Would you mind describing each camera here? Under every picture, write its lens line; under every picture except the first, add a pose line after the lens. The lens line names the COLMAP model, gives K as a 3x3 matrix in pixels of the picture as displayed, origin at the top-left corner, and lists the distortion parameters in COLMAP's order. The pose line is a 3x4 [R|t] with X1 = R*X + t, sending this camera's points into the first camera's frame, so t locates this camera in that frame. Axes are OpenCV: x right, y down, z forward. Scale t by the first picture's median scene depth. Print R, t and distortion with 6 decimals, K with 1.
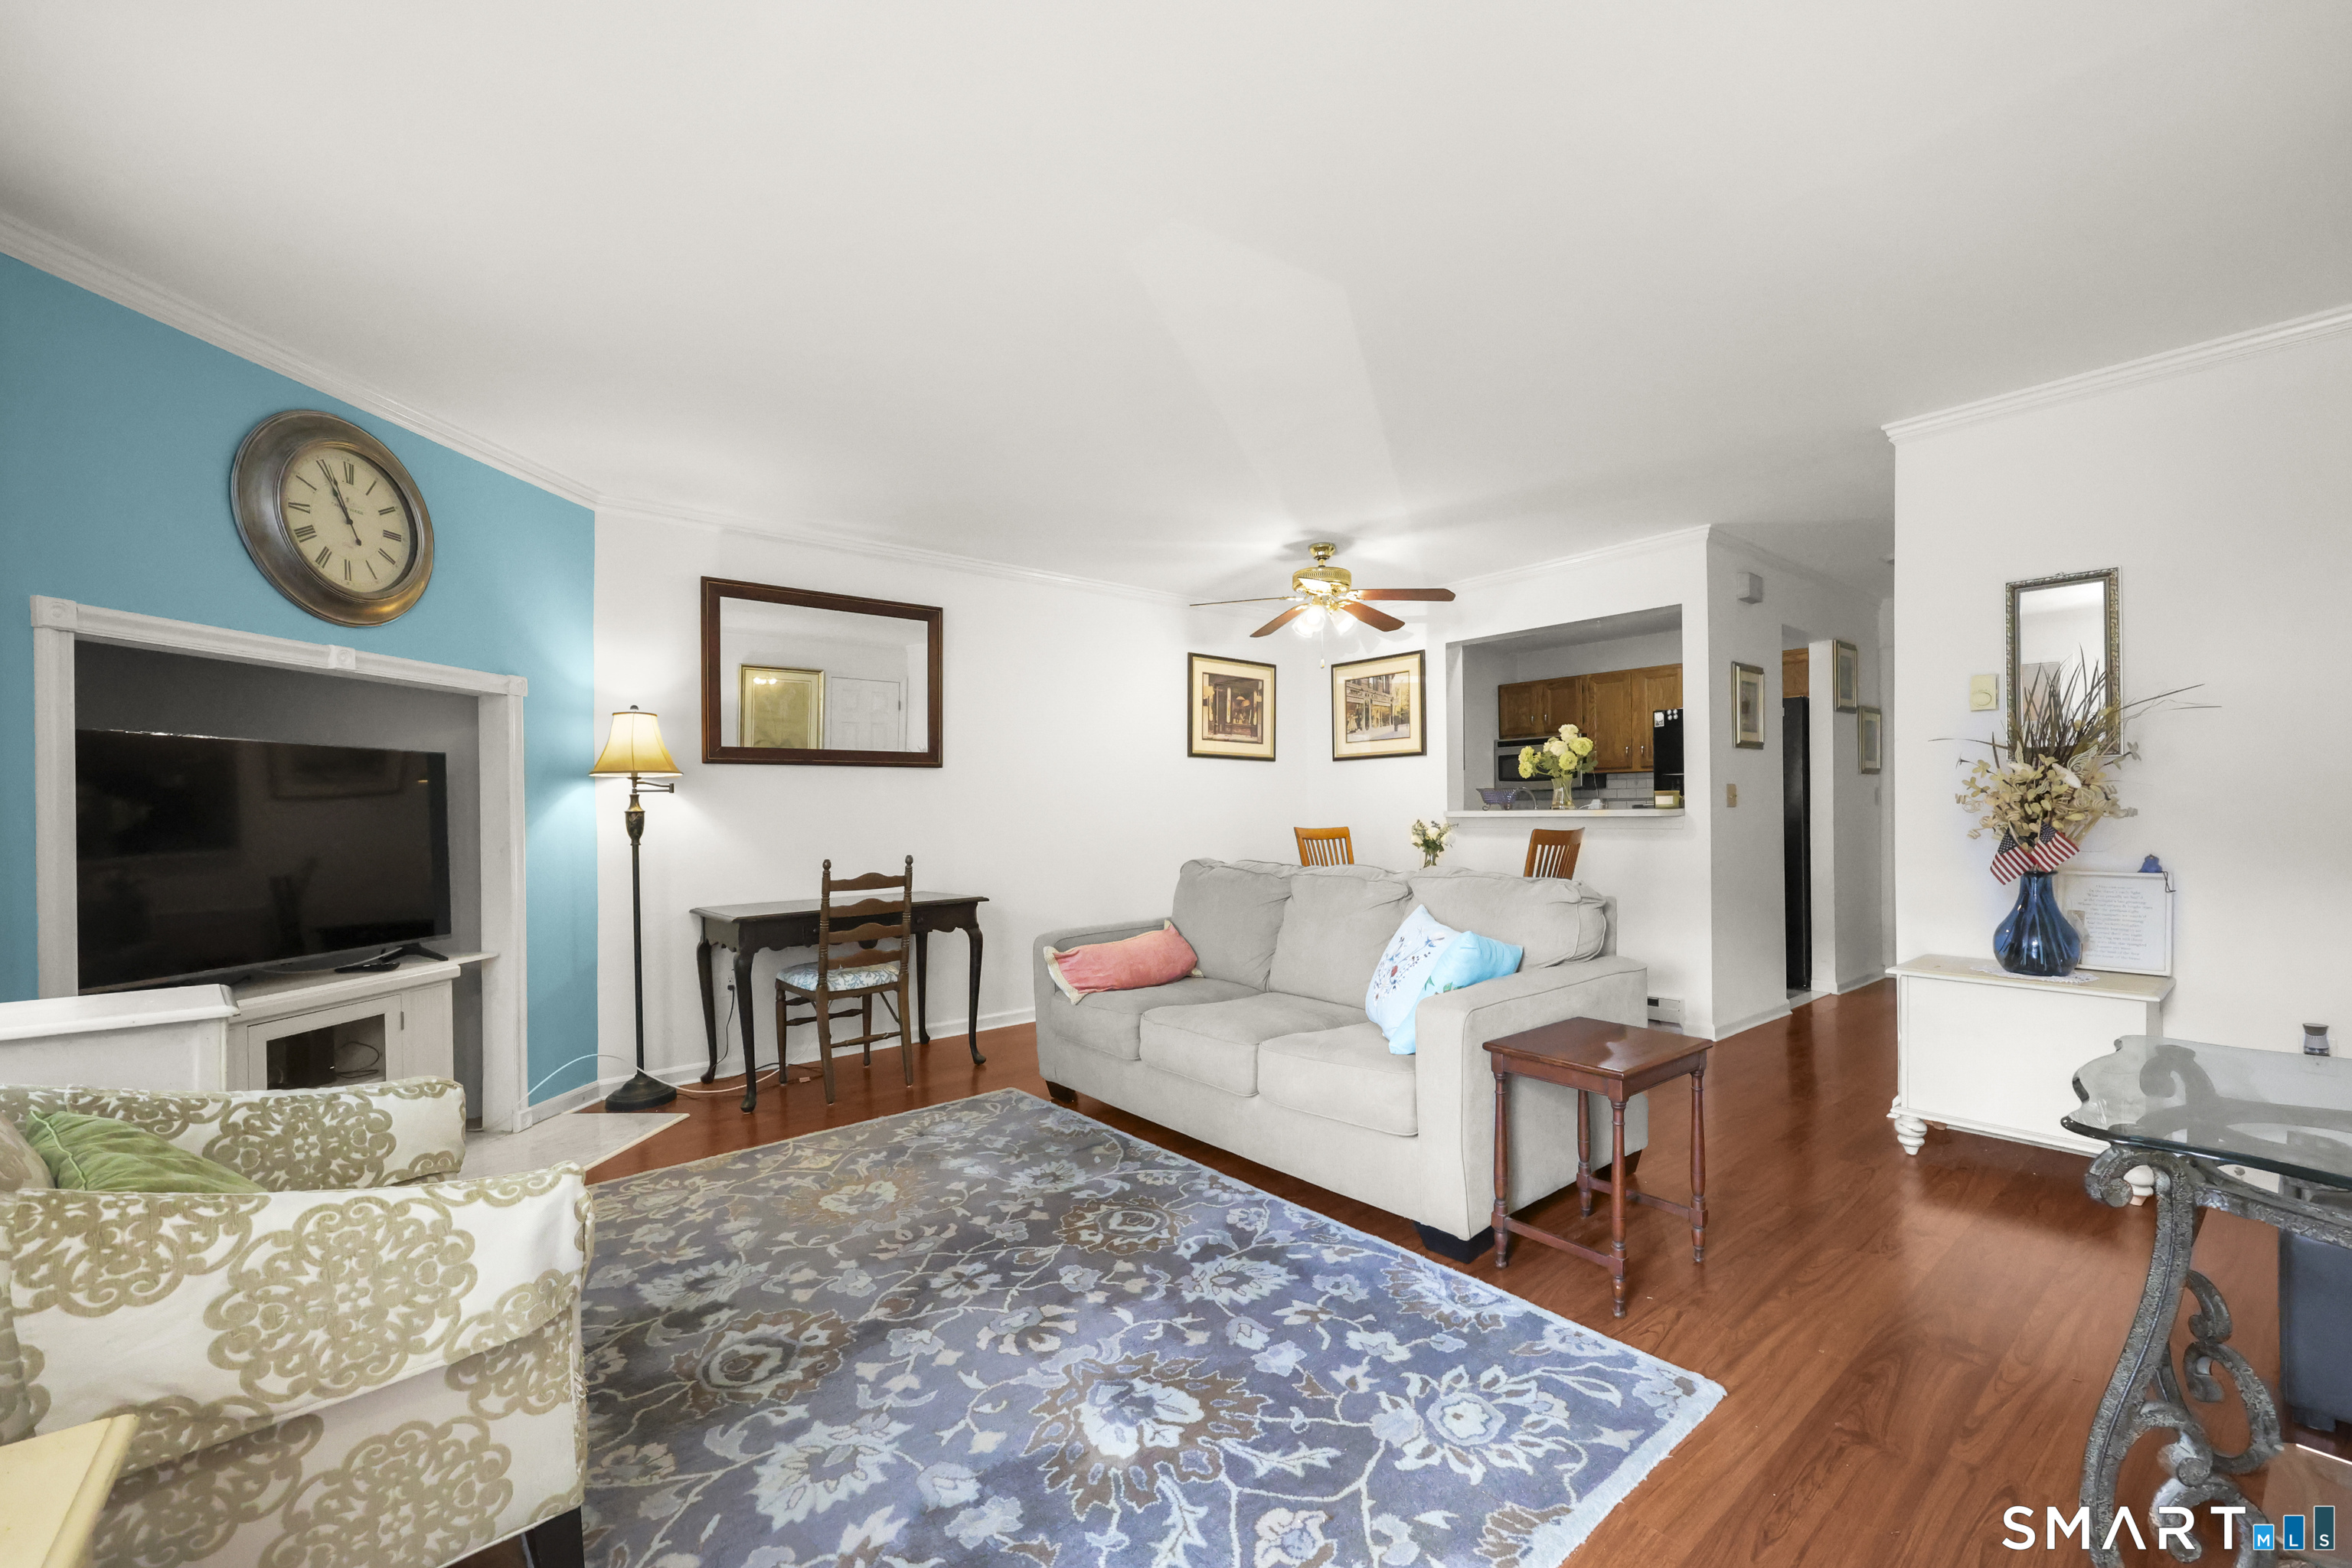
lens RADIAL K [[971.4, 0, 1185.7], [0, 971.4, 814.1], [0, 0, 1]] dist [0.001082, -0.000051]
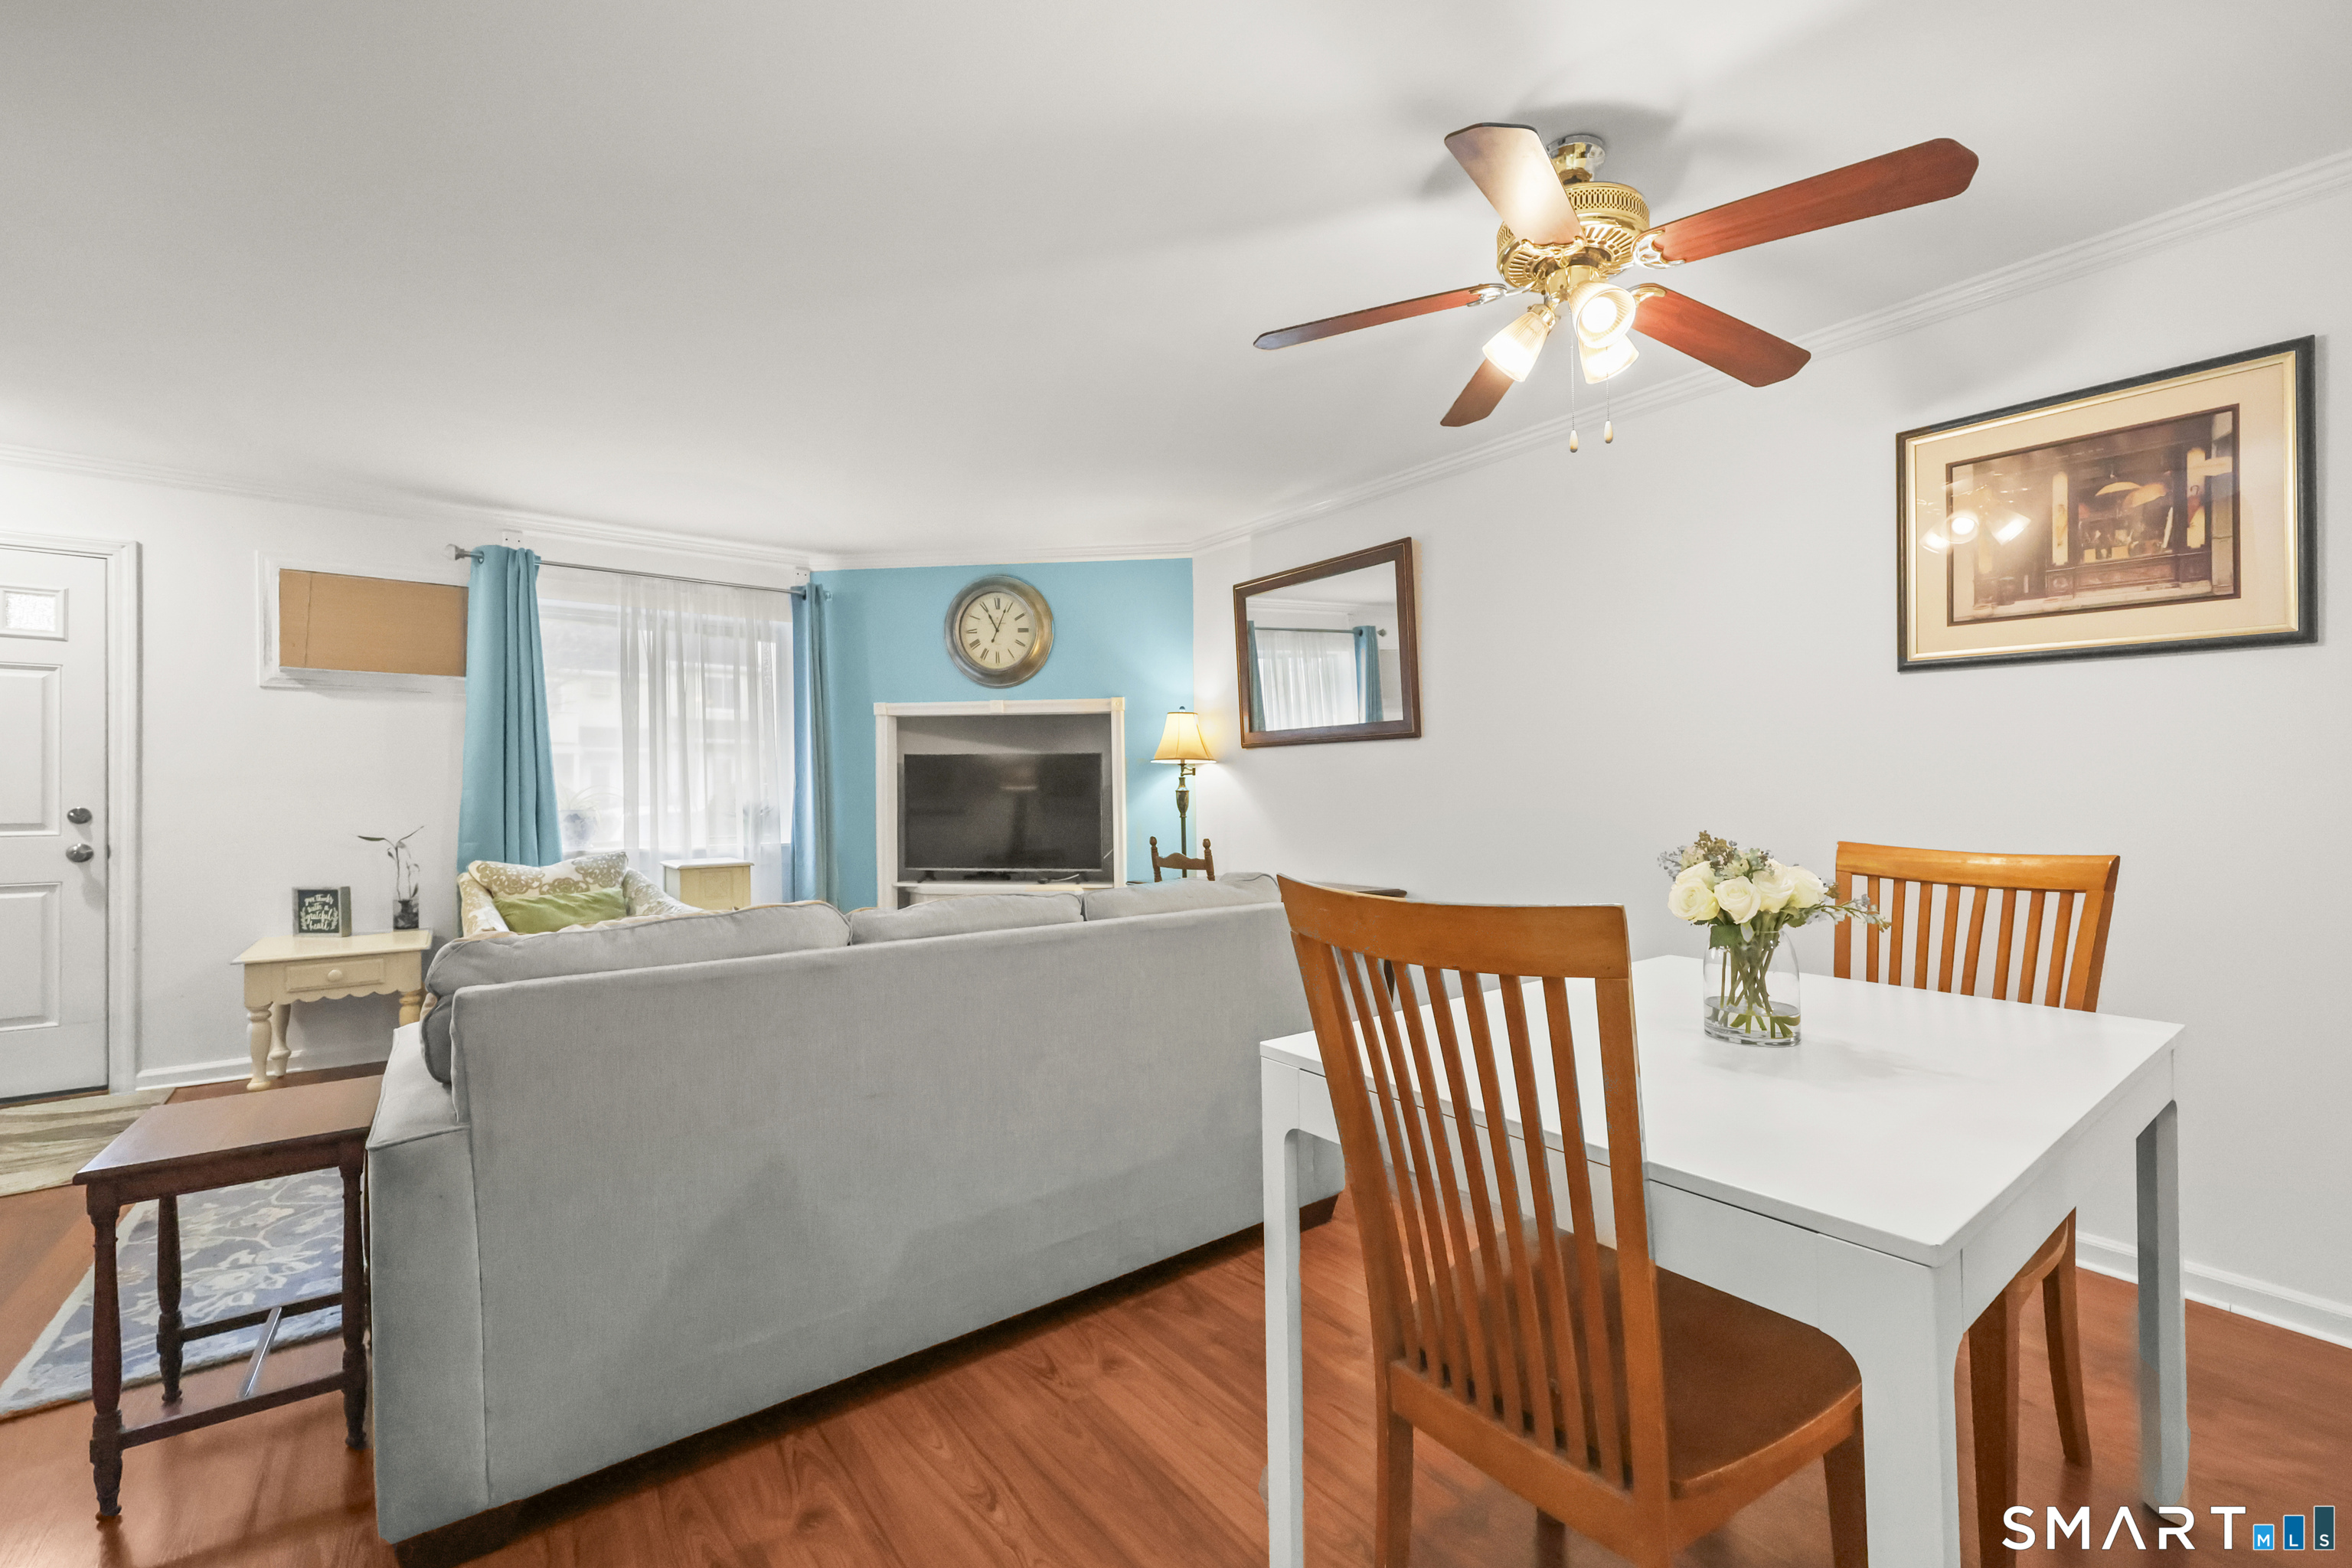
lens RADIAL K [[975.2, 0, 1188.2], [0, 975.2, 799.9], [0, 0, 1]] dist [-0.000601, 0.000203]
pose [[-0.034046, 0.016985, -0.999276, 0.834864], [0.001844, 0.999855, 0.016932, -0.015010], [0.999419, -0.001266, -0.034072, 1.257030]]
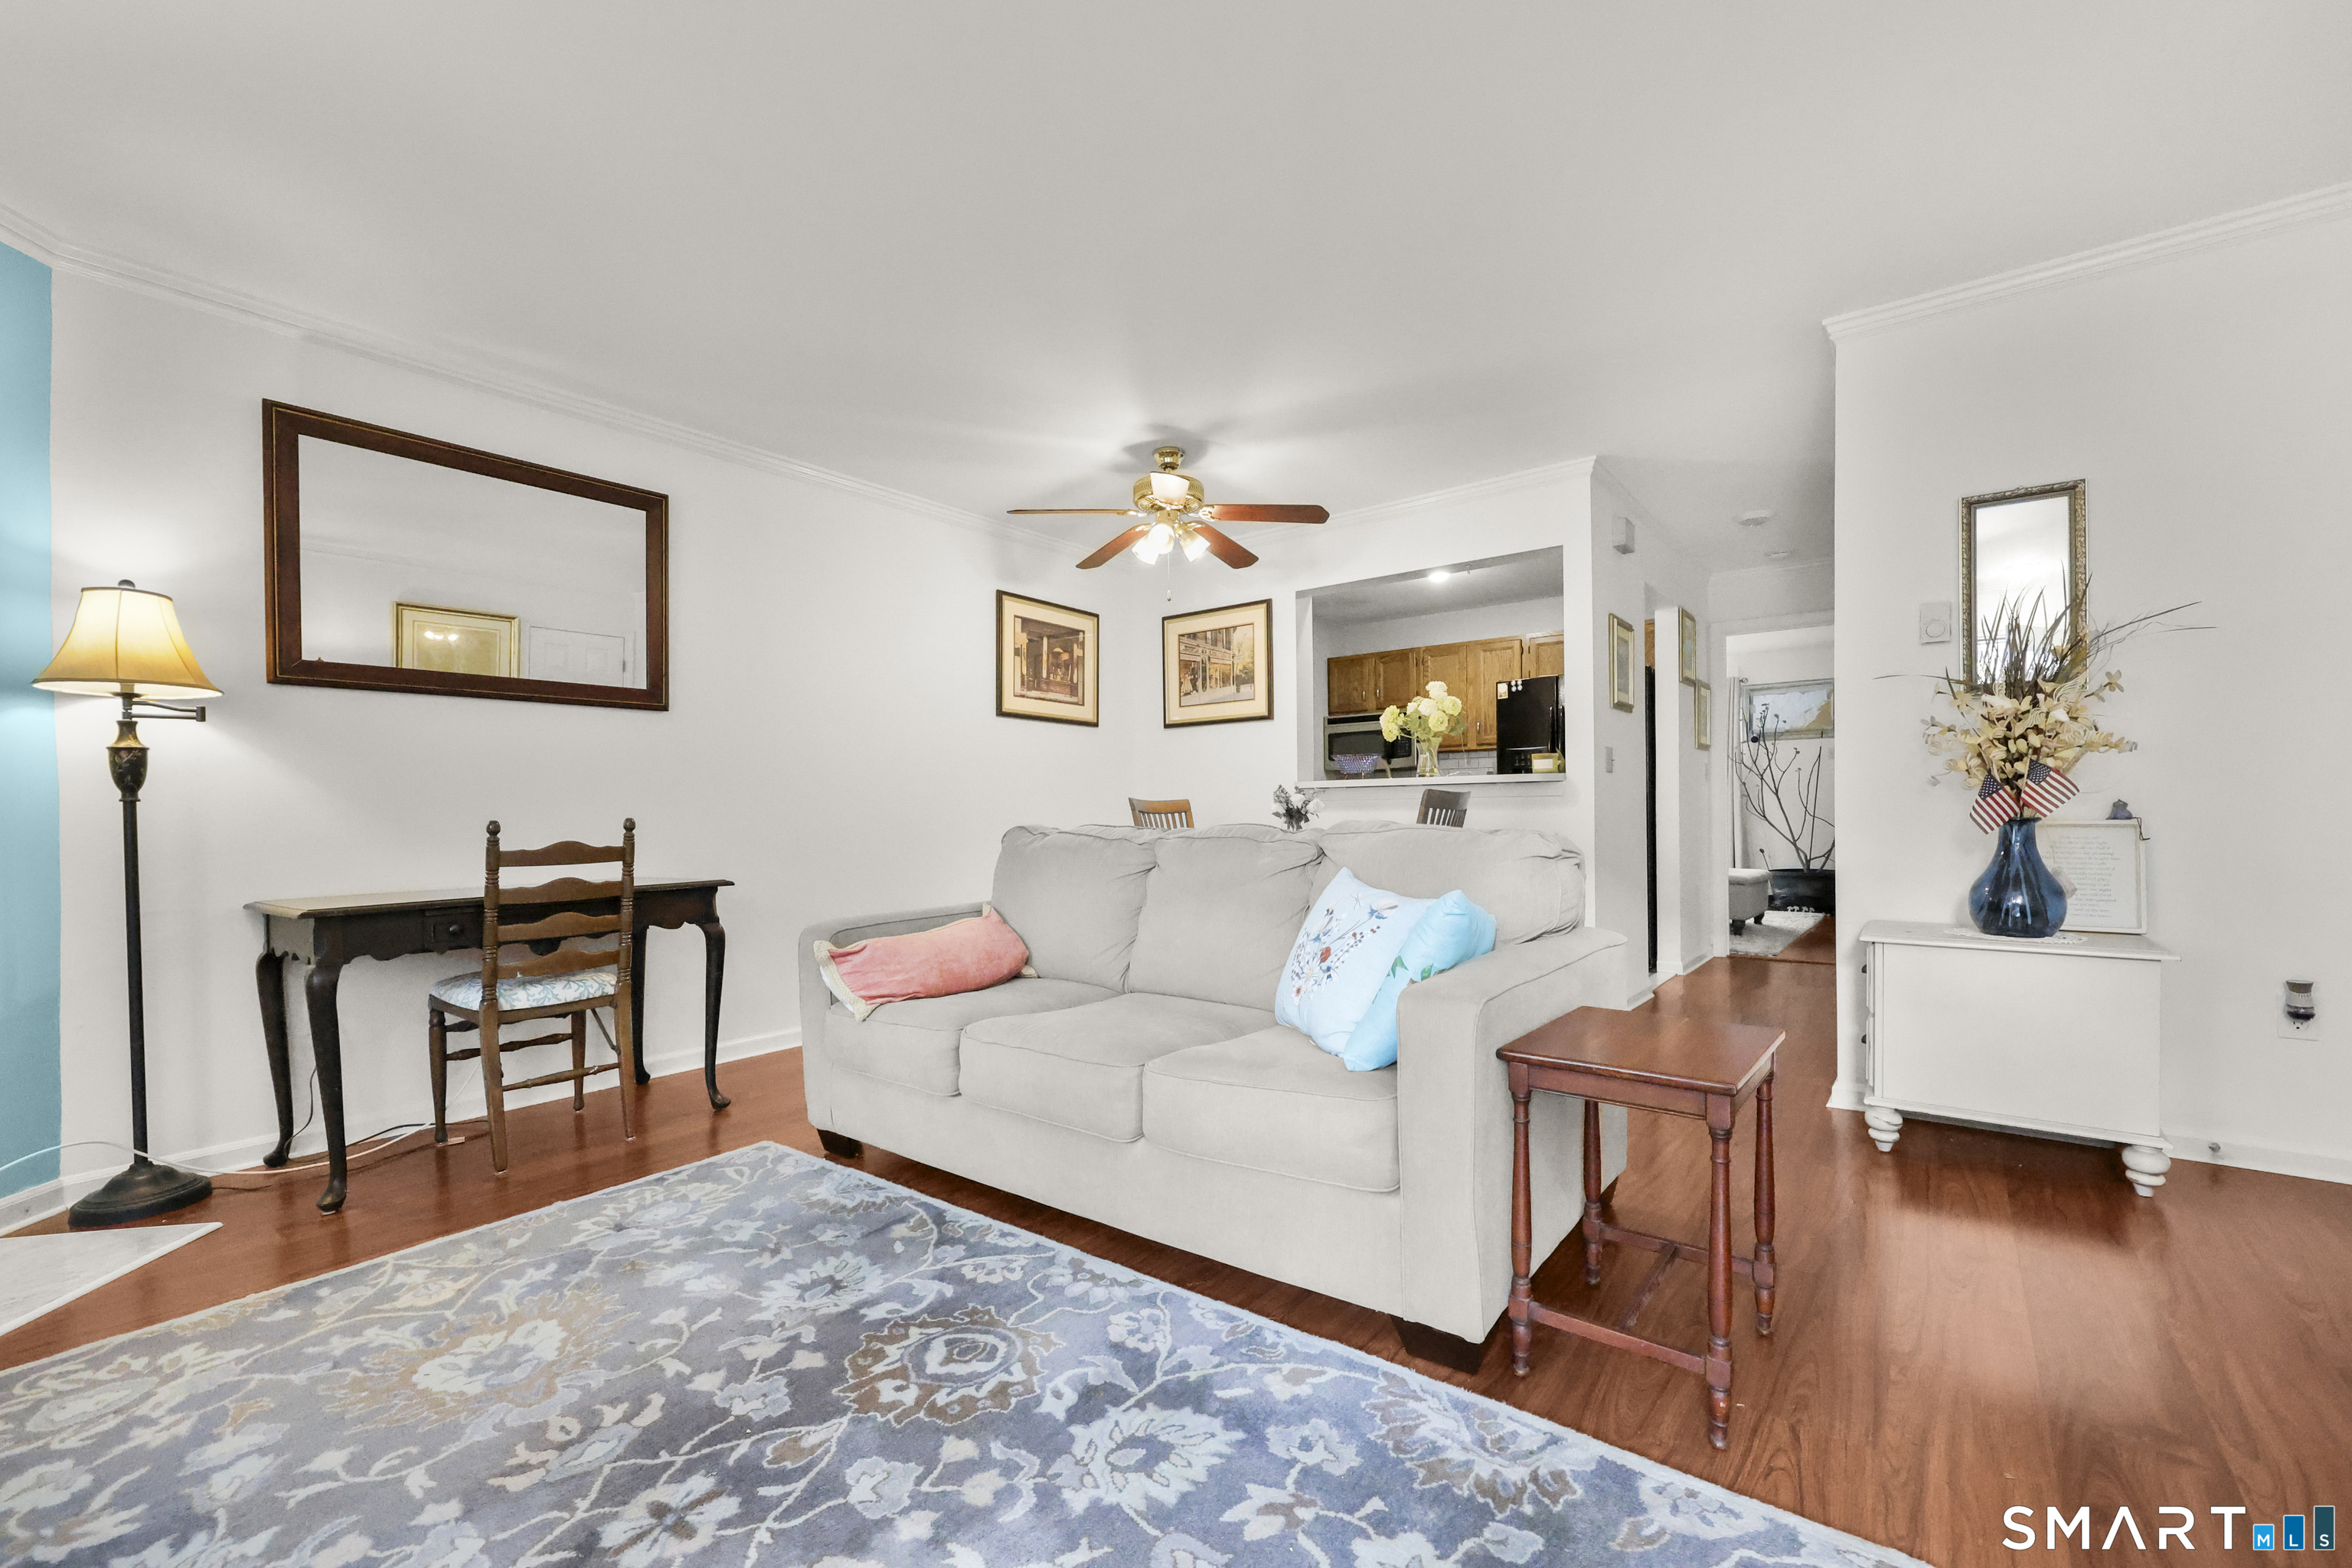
lens RADIAL K [[983.5, 0, 1182.7], [0, 983.5, 819.3], [0, 0, 1]] dist [0.003255, 0.000211]
pose [[0.976635, -0.001533, 0.214902, -0.042246], [0.001476, 0.999999, 0.000425, 0.052966], [-0.214902, -0.000098, 0.976636, 0.269346]]
